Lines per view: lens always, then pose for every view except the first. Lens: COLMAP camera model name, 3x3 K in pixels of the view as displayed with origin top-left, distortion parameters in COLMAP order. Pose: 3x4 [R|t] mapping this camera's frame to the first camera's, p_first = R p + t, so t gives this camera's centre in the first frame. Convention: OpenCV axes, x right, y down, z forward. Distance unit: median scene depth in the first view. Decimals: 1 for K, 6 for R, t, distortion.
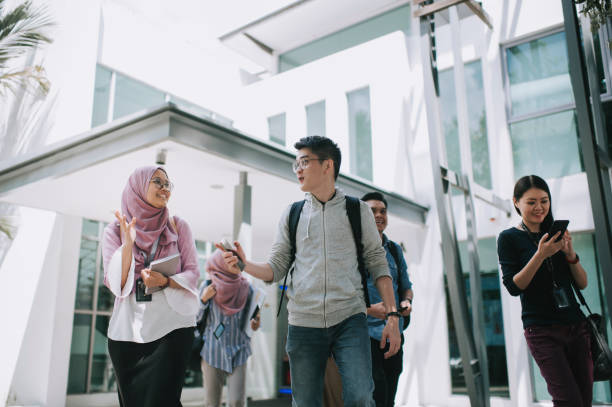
lens RADIAL K [[597.9, 0, 306.4], [0, 597.9, 203.9], [0, 0, 1]] dist [-0.013842, 0.000000]
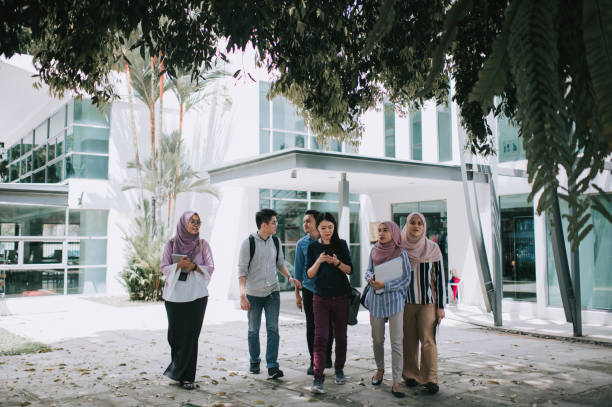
lens RADIAL K [[623.1, 0, 305.6], [0, 623.1, 198.7], [0, 0, 1]] dist [0.038800, 0.000000]
pose [[0.954781, -0.017515, -0.296793, 0.220805], [0.069992, 0.983448, 0.167124, -0.199270], [0.288954, -0.180340, 0.940204, -0.498784]]
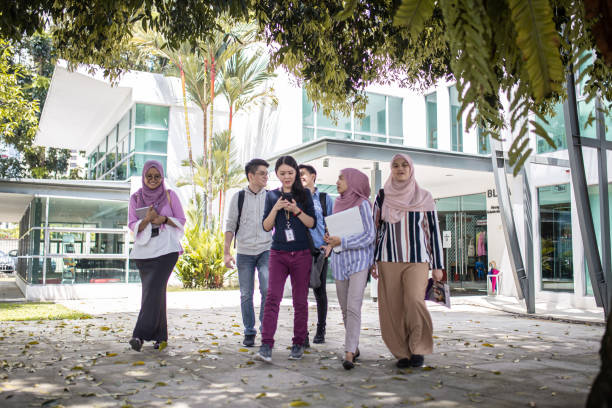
lens RADIAL K [[597.9, 0, 308.9], [0, 597.9, 200.3], [0, 0, 1]] dist [-0.013842, 0.000000]
pose [[0.911493, -0.028302, -0.410340, 0.300111], [0.090387, 0.987026, 0.132701, -0.135122], [0.401261, -0.158045, 0.902226, -0.471863]]
